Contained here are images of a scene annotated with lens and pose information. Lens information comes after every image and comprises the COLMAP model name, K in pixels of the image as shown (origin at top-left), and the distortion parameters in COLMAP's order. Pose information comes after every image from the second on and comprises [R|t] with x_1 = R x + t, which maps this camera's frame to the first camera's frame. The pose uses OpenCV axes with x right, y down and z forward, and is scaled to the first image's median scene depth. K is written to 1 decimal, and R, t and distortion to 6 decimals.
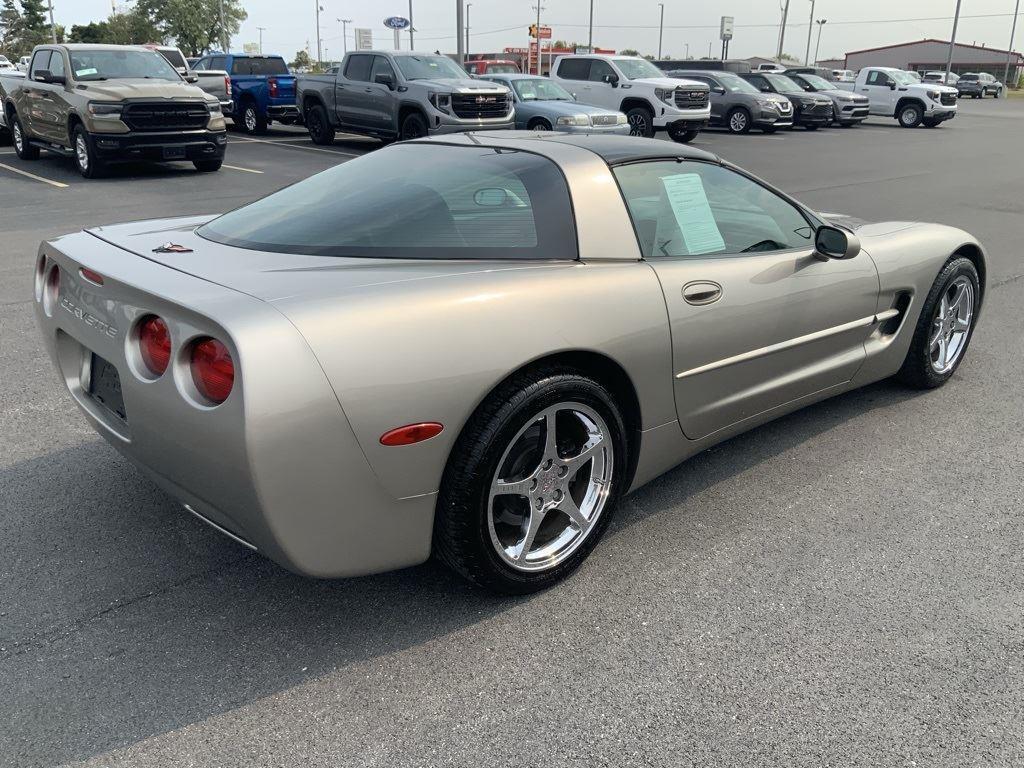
lens RADIAL K [[854.8, 0, 508.4], [0, 854.8, 379.7], [0, 0, 1]] dist [0.033564, -0.083337]
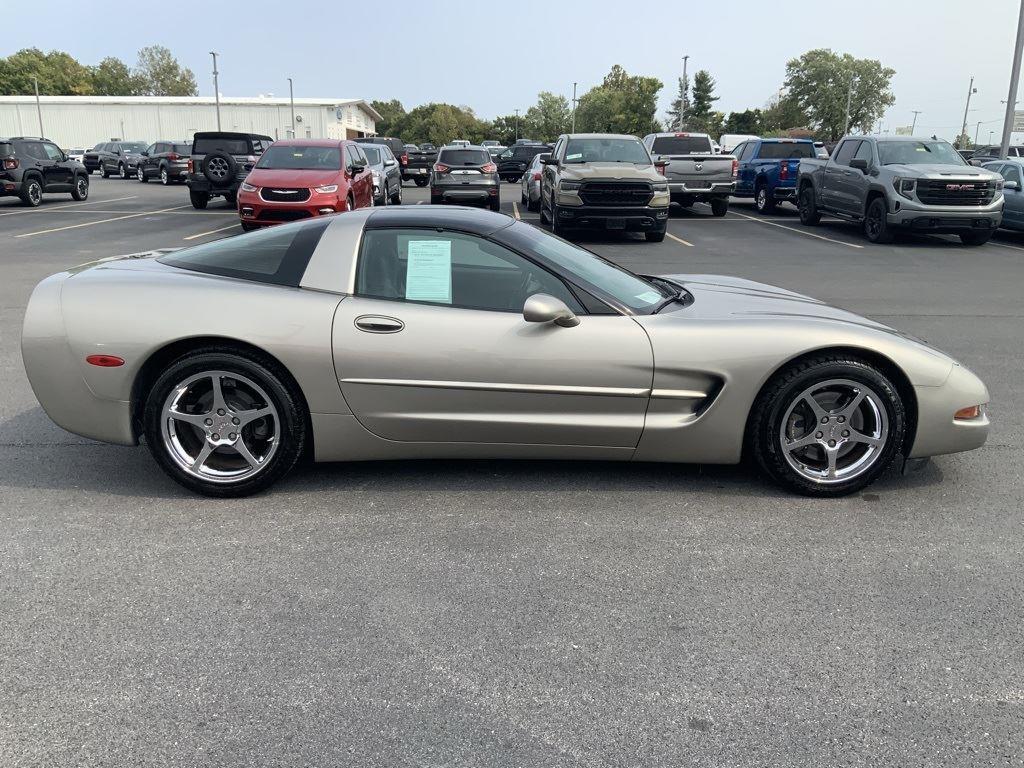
lens RADIAL K [[854.8, 0, 508.1], [0, 854.8, 377.2], [0, 0, 1]] dist [0.033564, -0.083337]
pose [[0.765725, 0.162330, -0.622346, 0.211519], [-0.217821, 0.975896, -0.013455, -0.008242], [0.605161, 0.145863, 0.782627, 0.014790]]
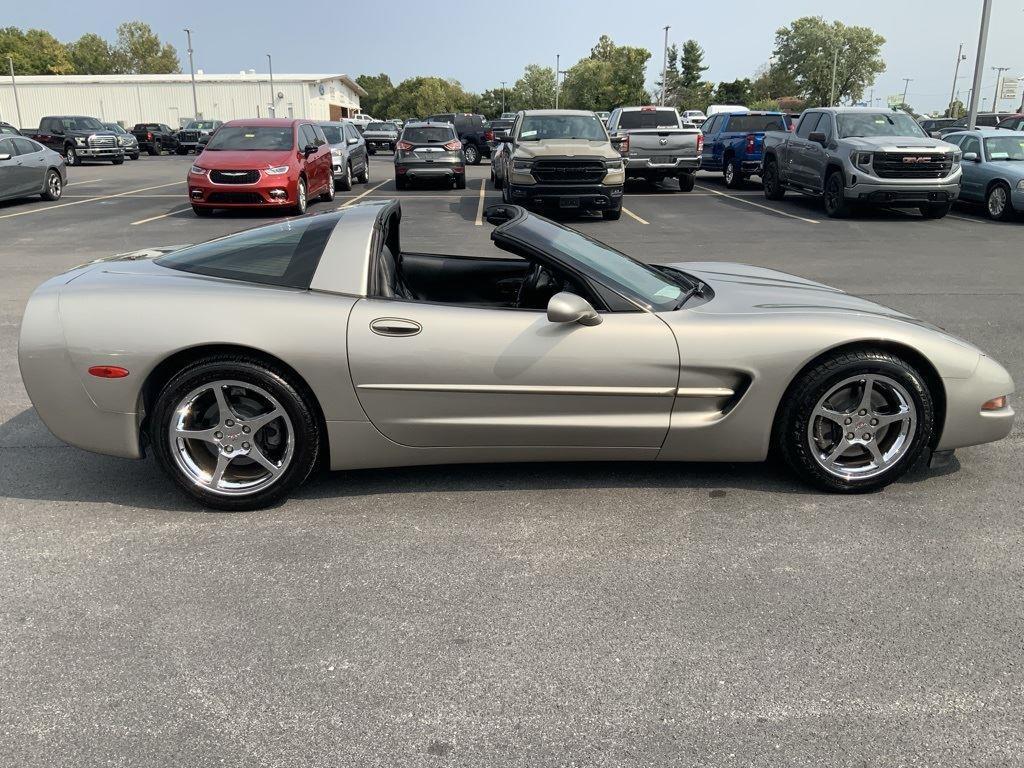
lens RADIAL K [[854.8, 0, 509.4], [0, 854.8, 381.8], [0, 0, 1]] dist [0.033564, -0.083337]
pose [[0.773282, 0.170915, -0.610593, 0.240049], [-0.202361, 0.979149, 0.017801, -0.023671], [0.600904, 0.109795, 0.791745, 0.044544]]
